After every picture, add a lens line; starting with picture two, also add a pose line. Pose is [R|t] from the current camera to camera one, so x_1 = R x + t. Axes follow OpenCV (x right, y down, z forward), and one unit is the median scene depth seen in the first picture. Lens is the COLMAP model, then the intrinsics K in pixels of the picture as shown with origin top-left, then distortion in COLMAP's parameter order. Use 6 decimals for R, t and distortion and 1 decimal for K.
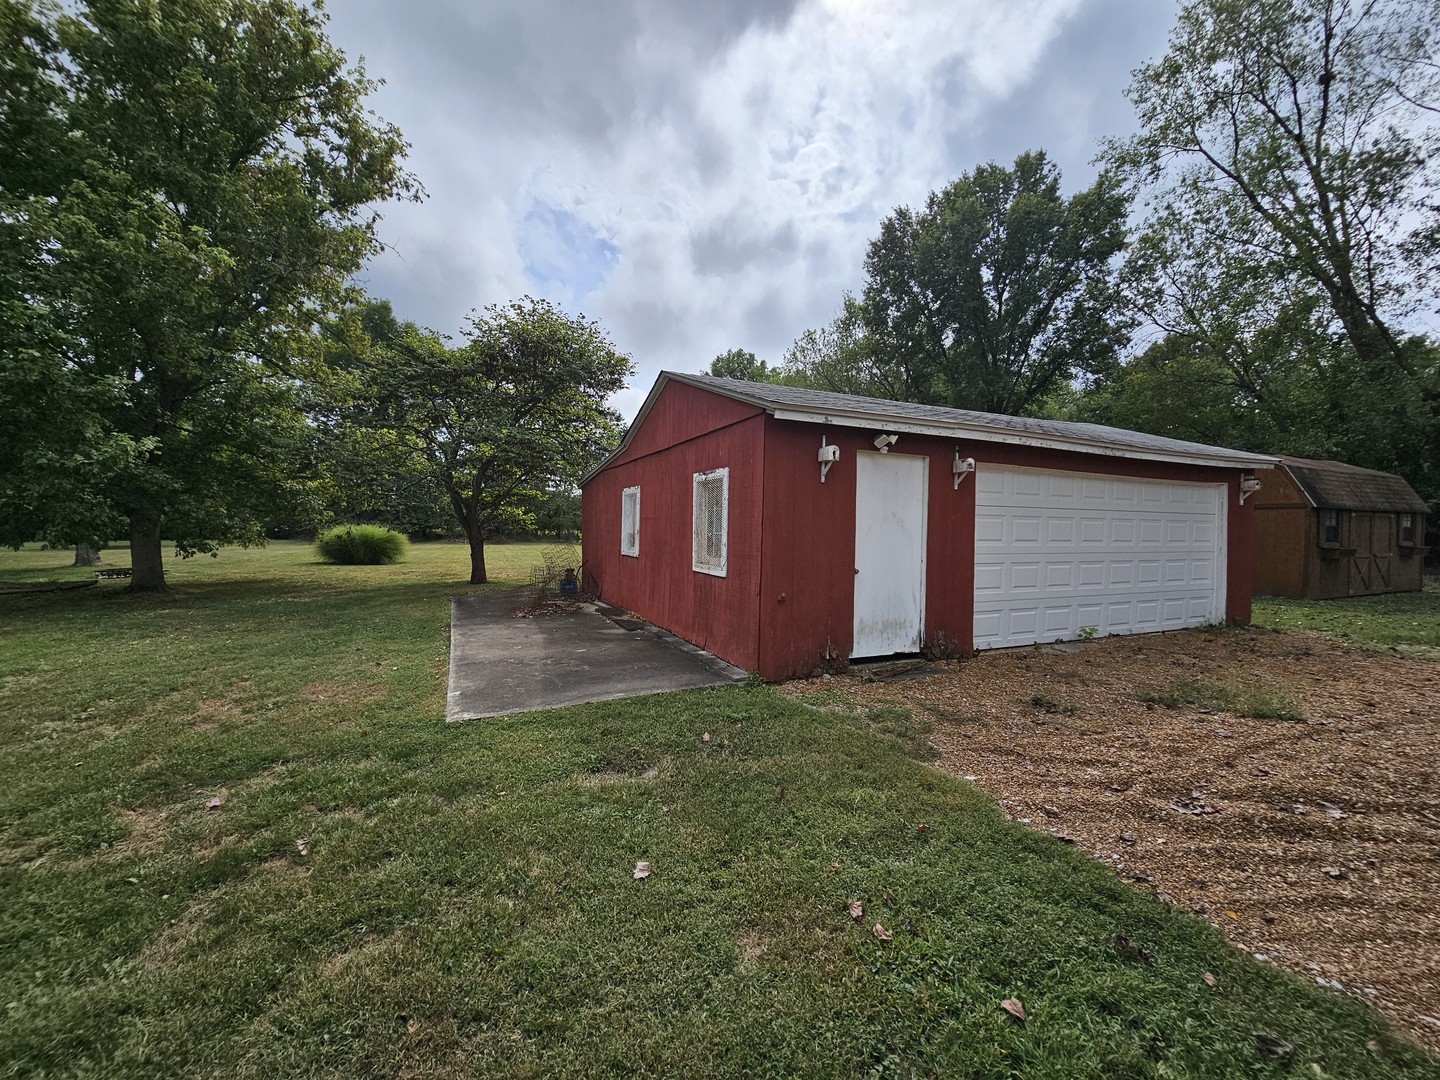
lens RADIAL K [[585.3, 0, 720.0], [0, 585.3, 540.0], [0, 0, 1]] dist [0.002019, -0.000061]
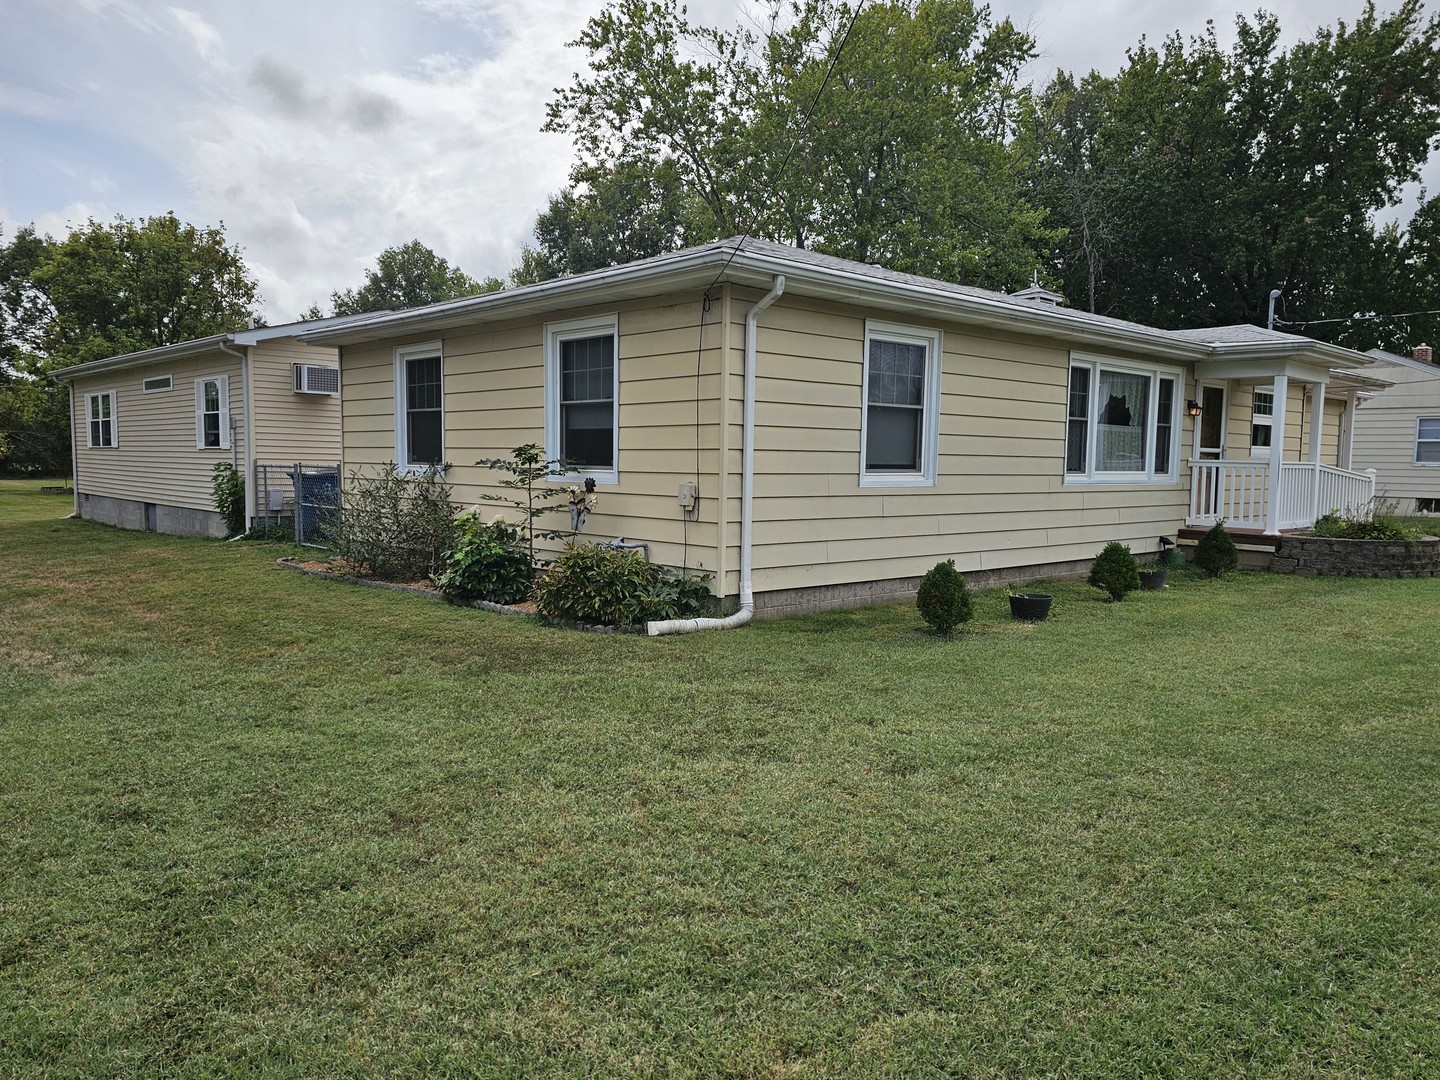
lens RADIAL K [[1068.9, 0, 705.5], [0, 1068.9, 543.7], [0, 0, 1]] dist [0.086057, -0.085815]
pose [[0.953838, -0.014873, 0.299952, -0.327869], [0.001967, 0.999061, 0.043284, 0.123932], [-0.300314, -0.040696, 0.952972, -5.409562]]
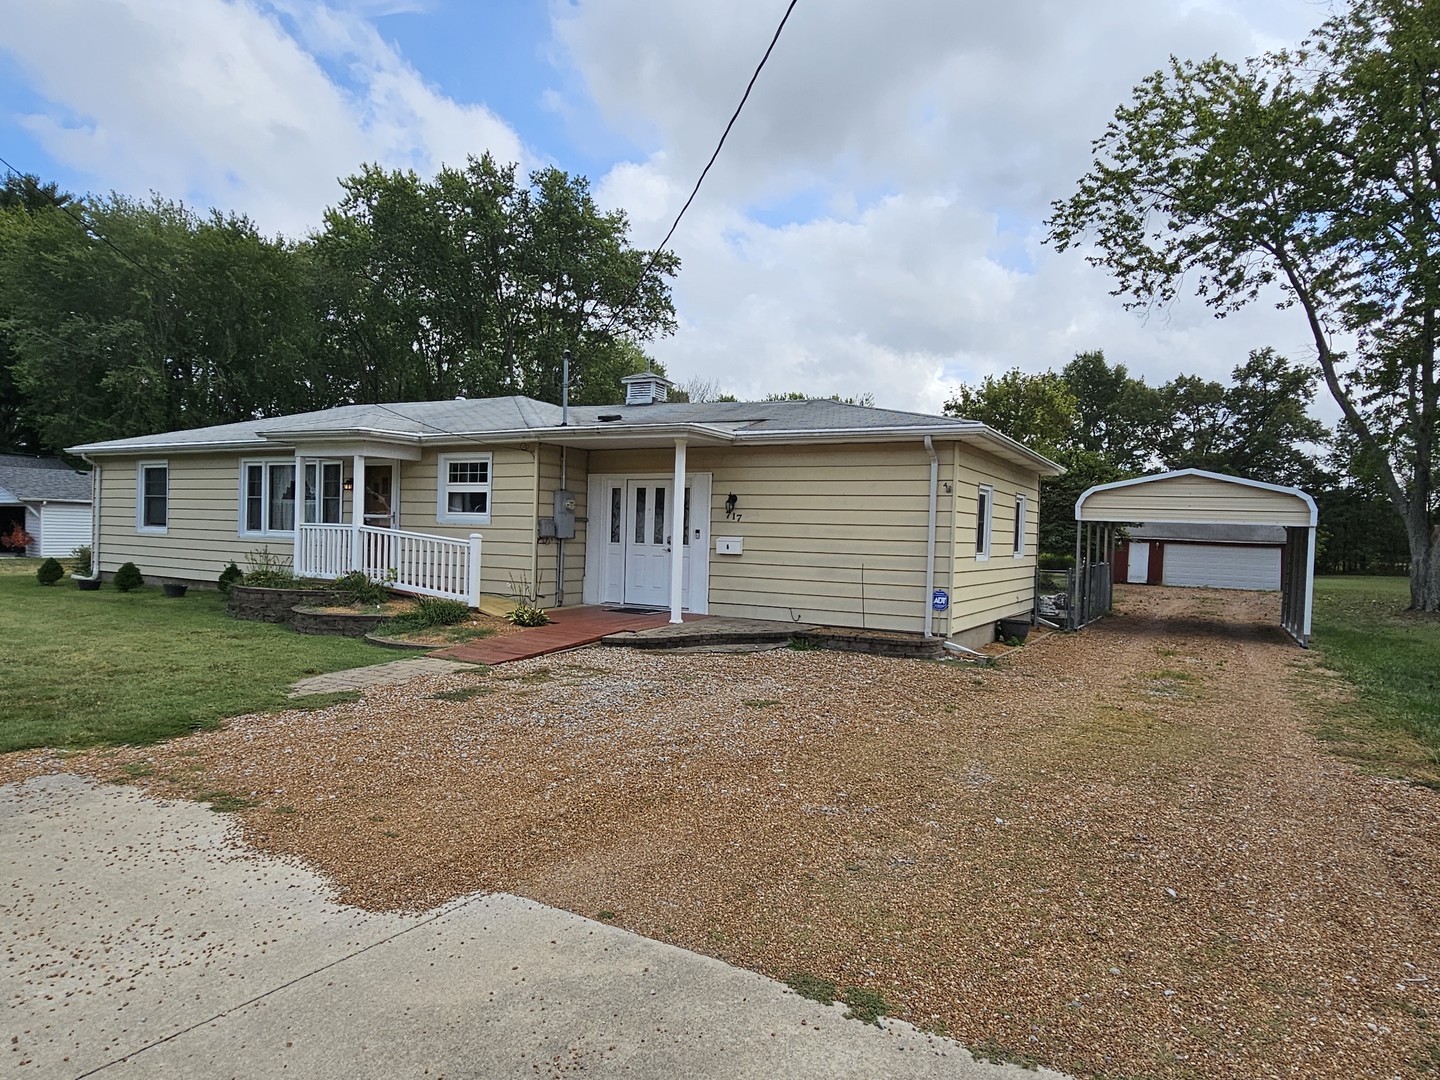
lens RADIAL K [[876.5, 0, 694.7], [0, 876.5, 536.8], [0, 0, 1]] dist [0.000287, 0.000287]
pose [[0.566926, 0.016909, -0.823595, 2.930536], [-0.052270, 0.998513, -0.015480, 0.083272], [0.822109, 0.051826, 0.566967, -4.391320]]
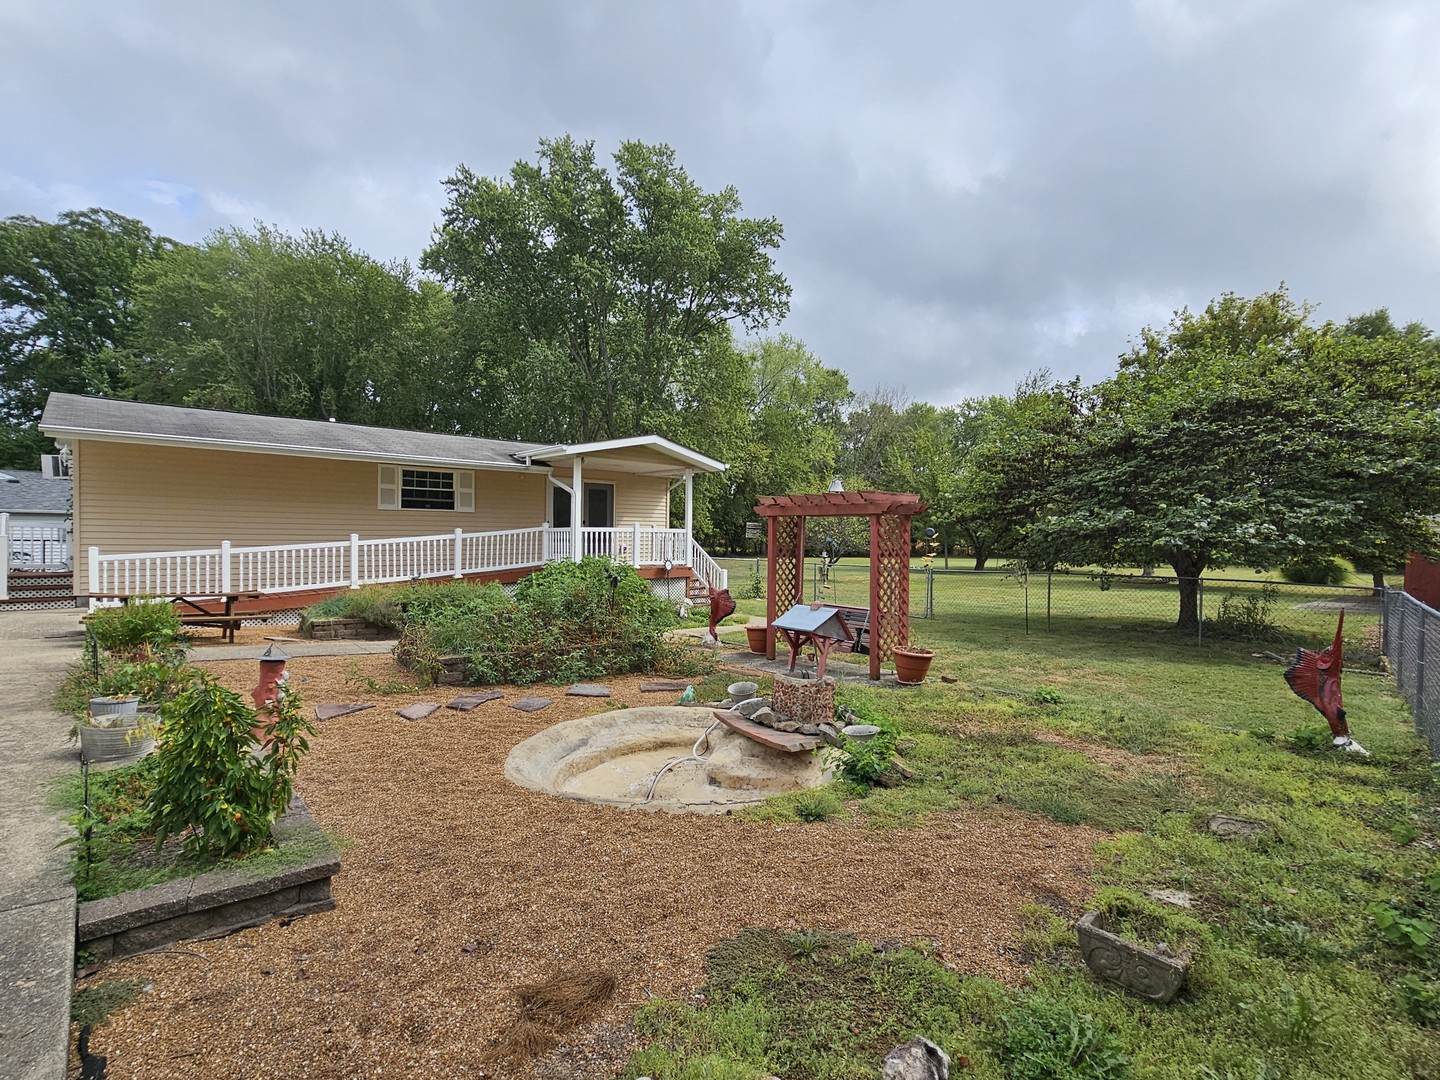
lens RADIAL K [[709.7, 0, 730.9], [0, 709.7, 549.3], [0, 0, 1]] dist [0.000170, -0.000200]
pose [[0.287904, 0.013024, -0.957571, 1.623672], [-0.041557, 0.999136, 0.001095, 0.023064], [0.956757, 0.039478, 0.288196, -2.148613]]
